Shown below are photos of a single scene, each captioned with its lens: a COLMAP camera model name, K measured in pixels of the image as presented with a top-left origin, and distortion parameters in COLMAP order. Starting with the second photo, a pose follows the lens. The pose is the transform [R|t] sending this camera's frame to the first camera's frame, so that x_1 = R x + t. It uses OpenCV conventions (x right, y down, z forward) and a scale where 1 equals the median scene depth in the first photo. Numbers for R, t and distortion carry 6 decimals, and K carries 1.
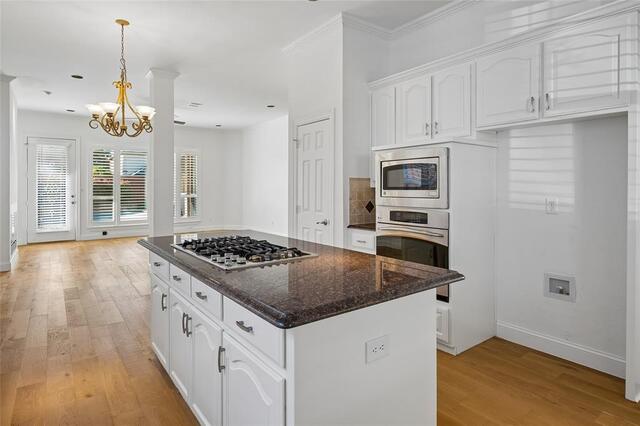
lens RADIAL K [[360.5, 0, 322.9], [0, 360.5, 192.2], [0, 0, 1]] dist [-0.001294, -0.000365]
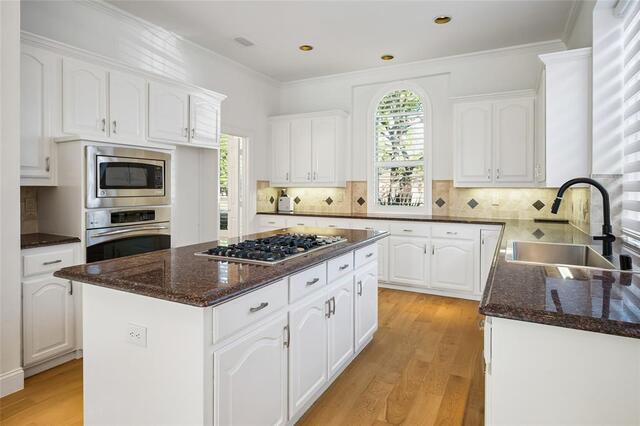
lens RADIAL K [[360.5, 0, 322.9], [0, 360.5, 192.2], [0, 0, 1]] dist [-0.001294, -0.000365]
pose [[-0.424900, -0.007707, 0.905208, -0.873291], [0.013017, 0.999808, 0.014622, -0.004989], [-0.905147, 0.017996, -0.424718, 0.941098]]
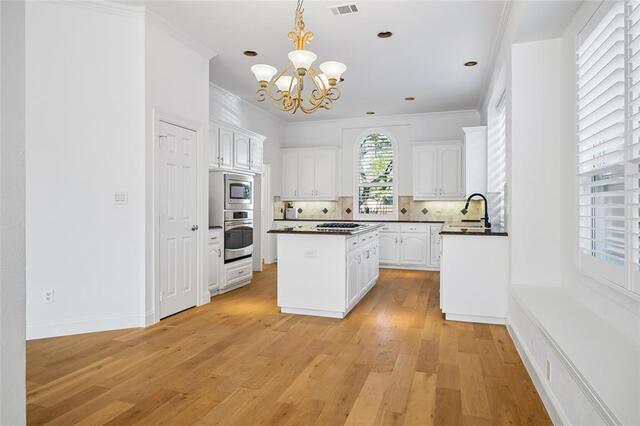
lens RADIAL K [[392.7, 0, 320.0], [0, 392.7, 213.0], [0, 0, 1]] dist [-0.002735, -0.000336]
pose [[-0.569065, -0.008778, 0.822246, -1.462618], [0.012513, 0.999735, 0.019332, 0.027492], [-0.822197, 0.021290, -0.568804, 1.718711]]
